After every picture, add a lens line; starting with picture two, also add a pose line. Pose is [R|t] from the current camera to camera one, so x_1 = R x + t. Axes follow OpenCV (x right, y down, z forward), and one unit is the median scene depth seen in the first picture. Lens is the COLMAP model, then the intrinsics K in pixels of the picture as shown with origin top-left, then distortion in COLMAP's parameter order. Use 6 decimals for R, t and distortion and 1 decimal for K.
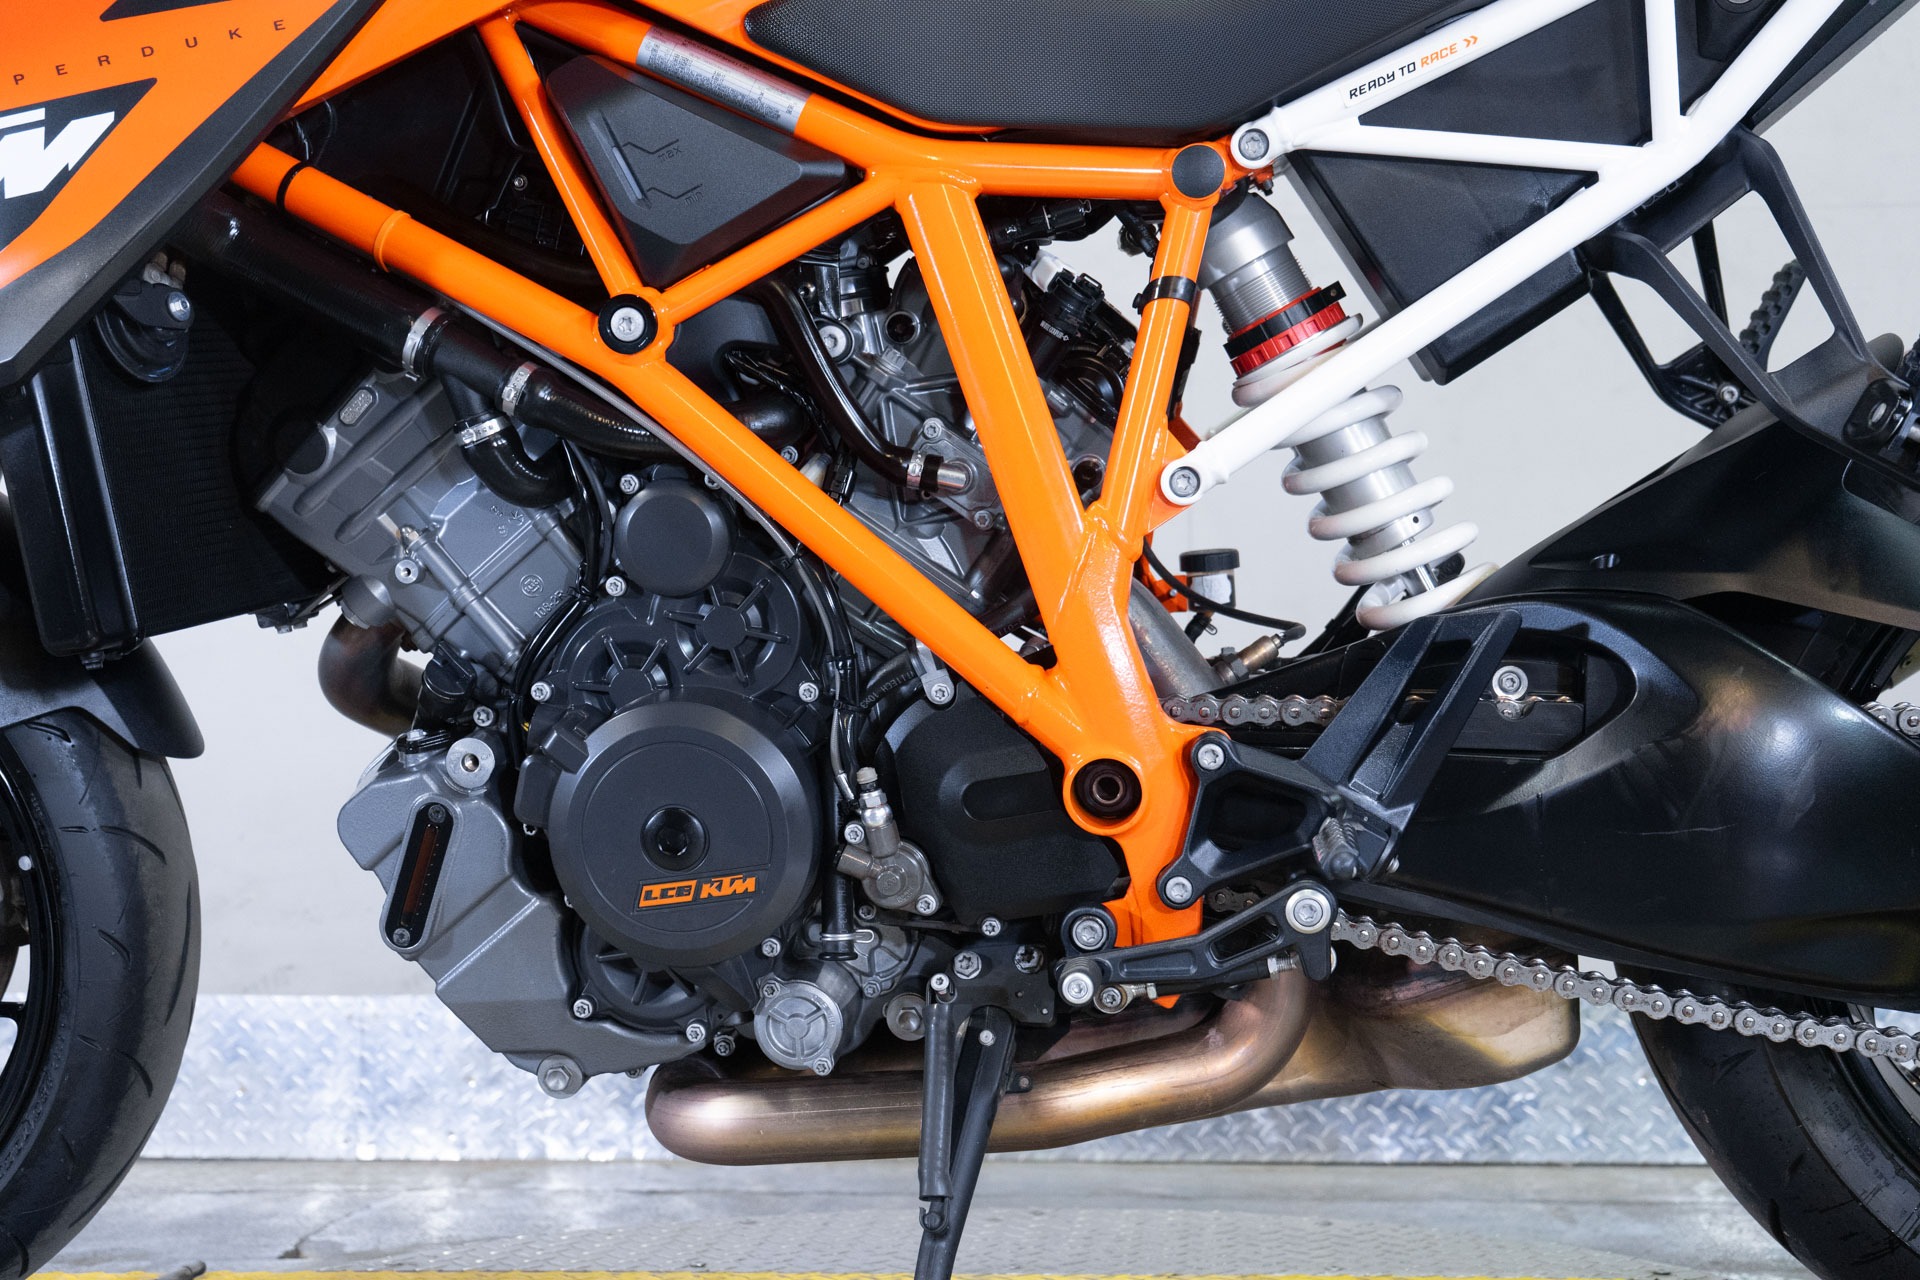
lens RADIAL K [[2397.7, 0, 960.0], [0, 2397.7, 640.0], [0, 0, 1]] dist [0.002723, 0.020626]
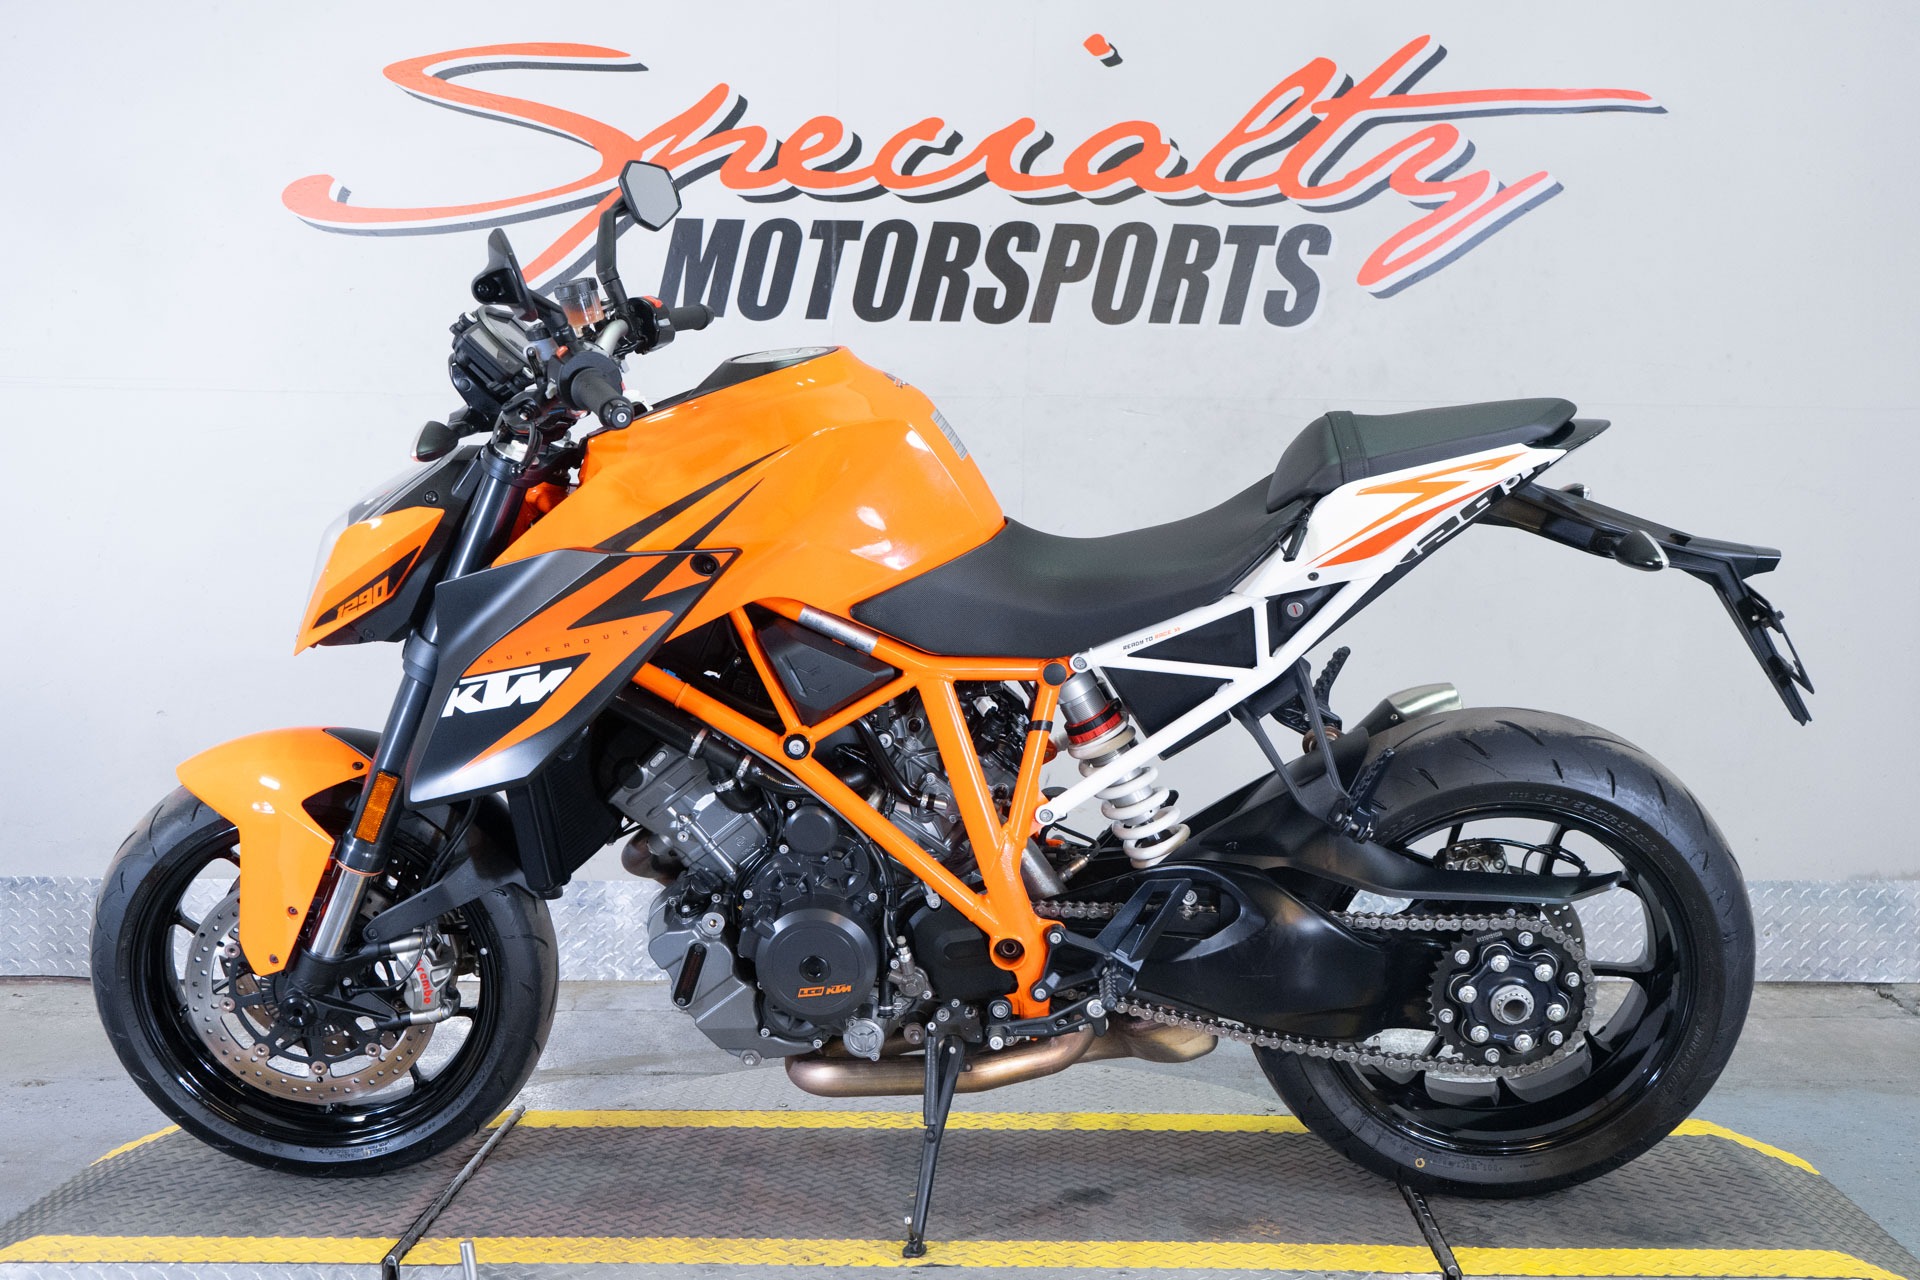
lens RADIAL K [[2109.6, 0, 960.0], [0, 2109.6, 640.0], [0, 0, 1]] dist [0.012959, -0.008777]
pose [[0.997627, 0.004588, 0.068696, -0.118335], [-0.014217, 0.990001, 0.140341, -0.487037], [-0.067365, -0.140984, 0.987717, -0.883464]]
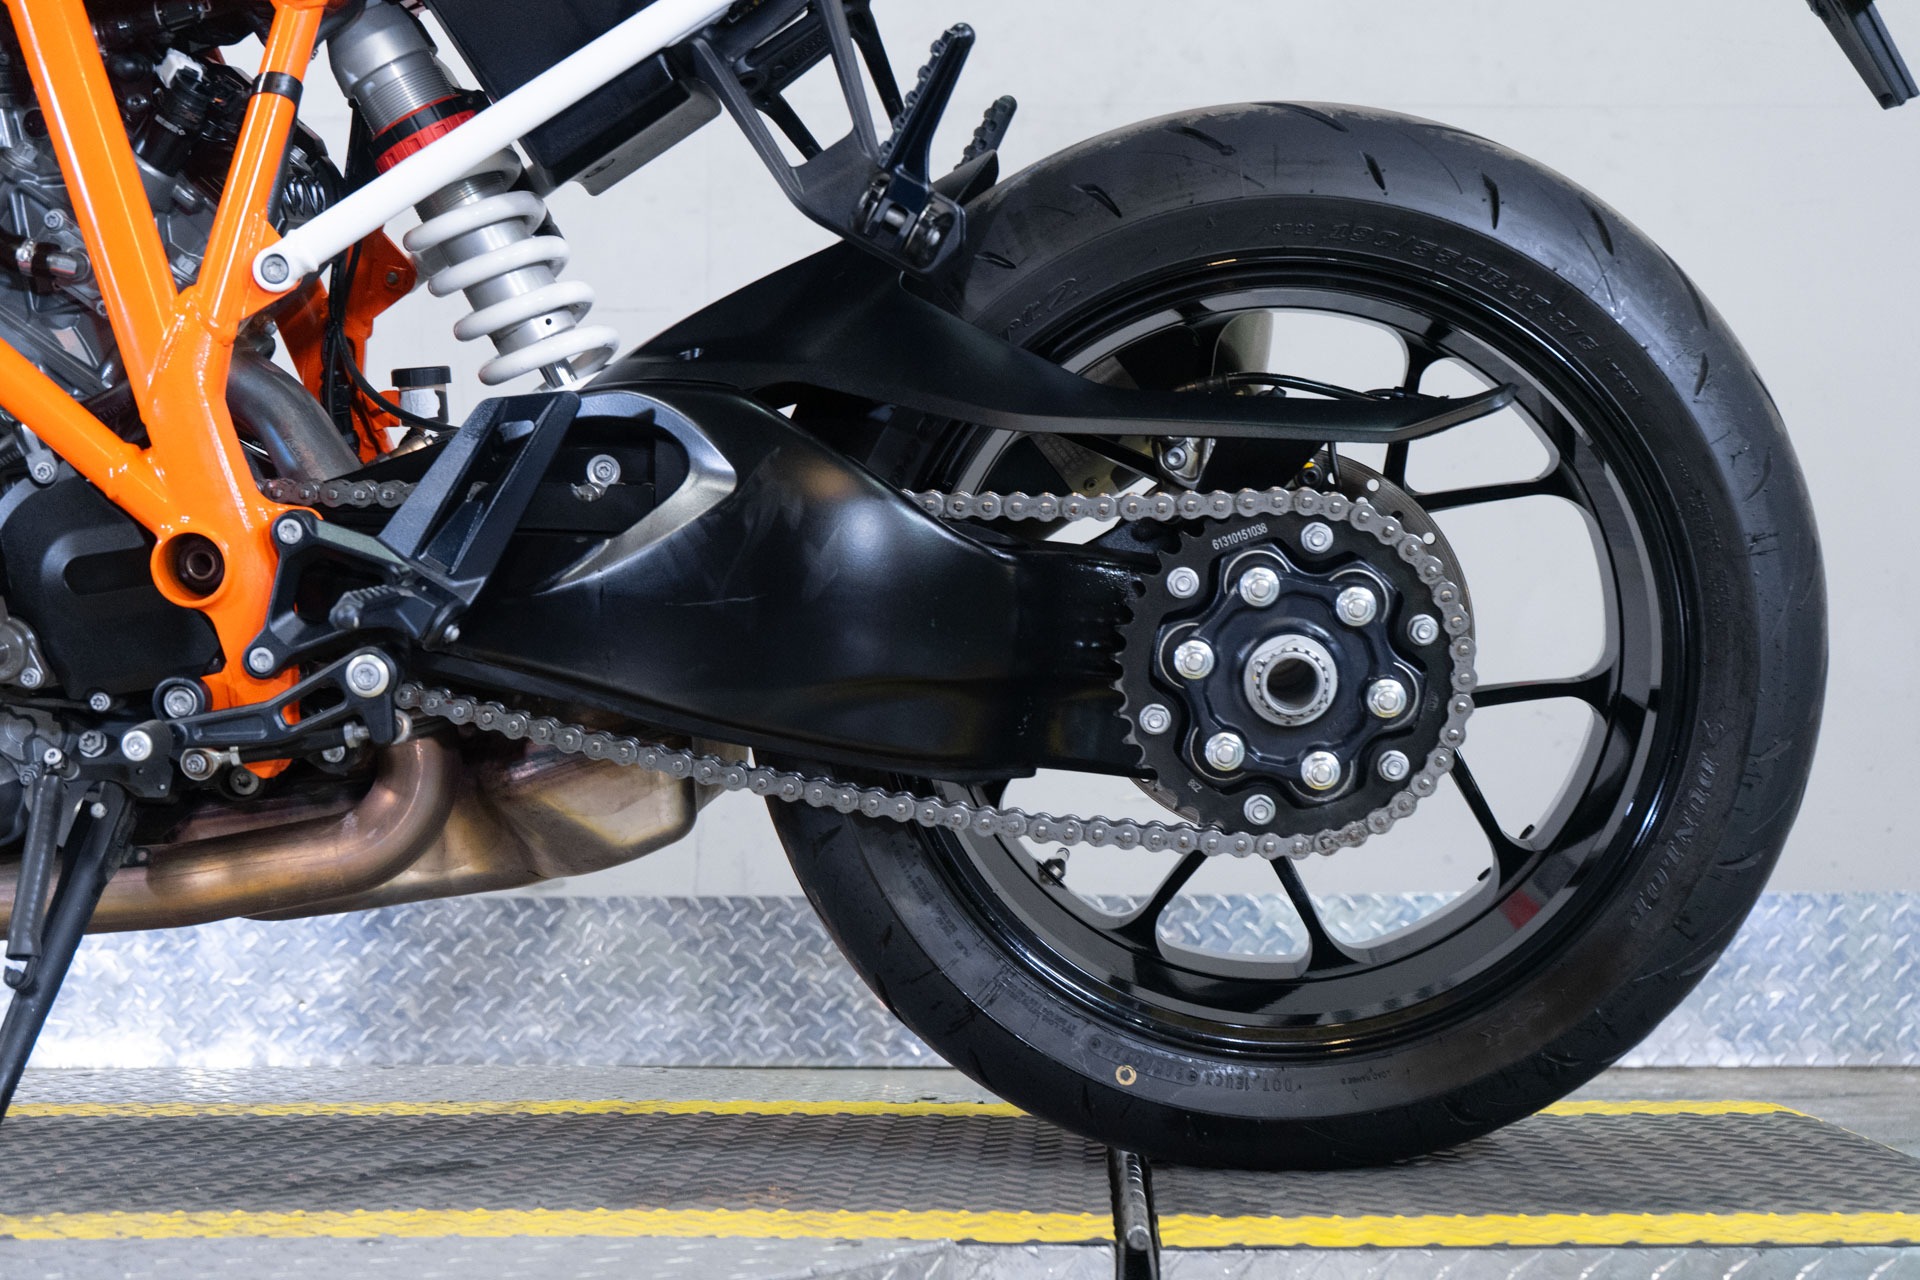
lens RADIAL K [[2589.0, 0, 960.0], [0, 2589.0, 640.0], [0, 0, 1]] dist [0.015110, 0.006067]
pose [[0.998143, 0.010900, 0.059938, 0.313840], [-0.011167, 0.999929, 0.004119, 0.084087], [-0.059889, -0.004781, 0.998194, -0.135101]]
